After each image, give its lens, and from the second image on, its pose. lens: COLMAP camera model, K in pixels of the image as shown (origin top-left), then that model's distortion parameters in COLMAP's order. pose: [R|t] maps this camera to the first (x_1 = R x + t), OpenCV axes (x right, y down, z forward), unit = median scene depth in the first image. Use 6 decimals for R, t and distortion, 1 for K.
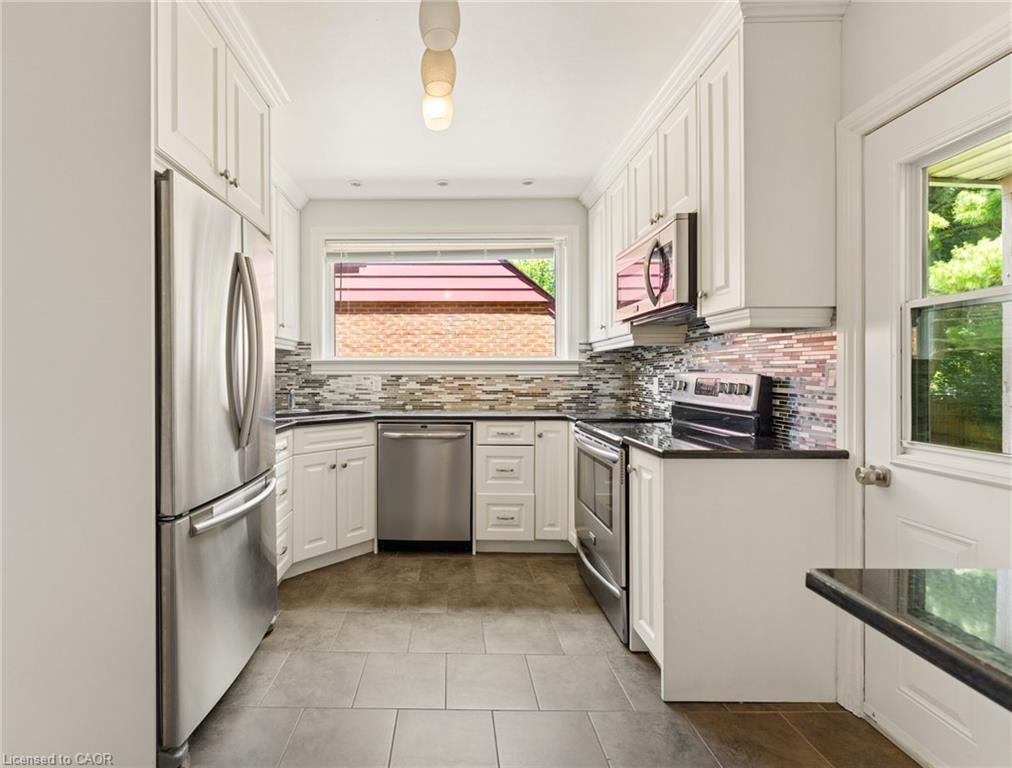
lens RADIAL K [[455.5, 0, 456.4], [0, 455.5, 374.1], [0, 0, 1]] dist [-0.001030, 0.000076]
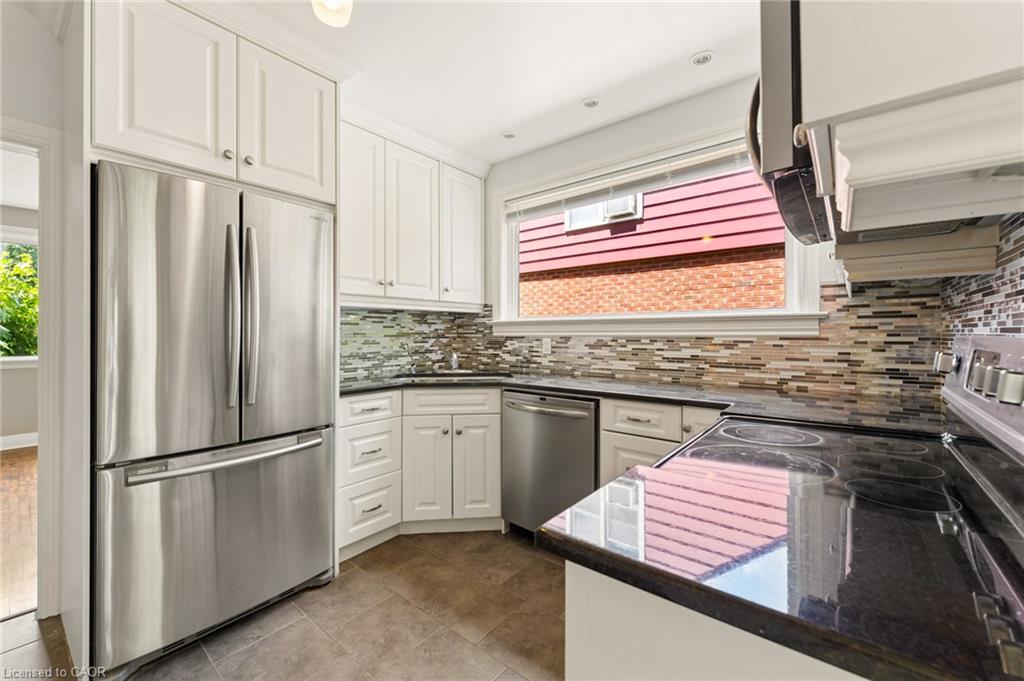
lens RADIAL K [[415.0, 0, 508.5], [0, 415.0, 330.4], [0, 0, 1]] dist [-0.003284, 0.000039]
pose [[0.779489, -0.007134, -0.626375, 0.291492], [0.003471, 0.999969, -0.007070, -0.004700], [0.626406, 0.003337, 0.779490, 0.297491]]
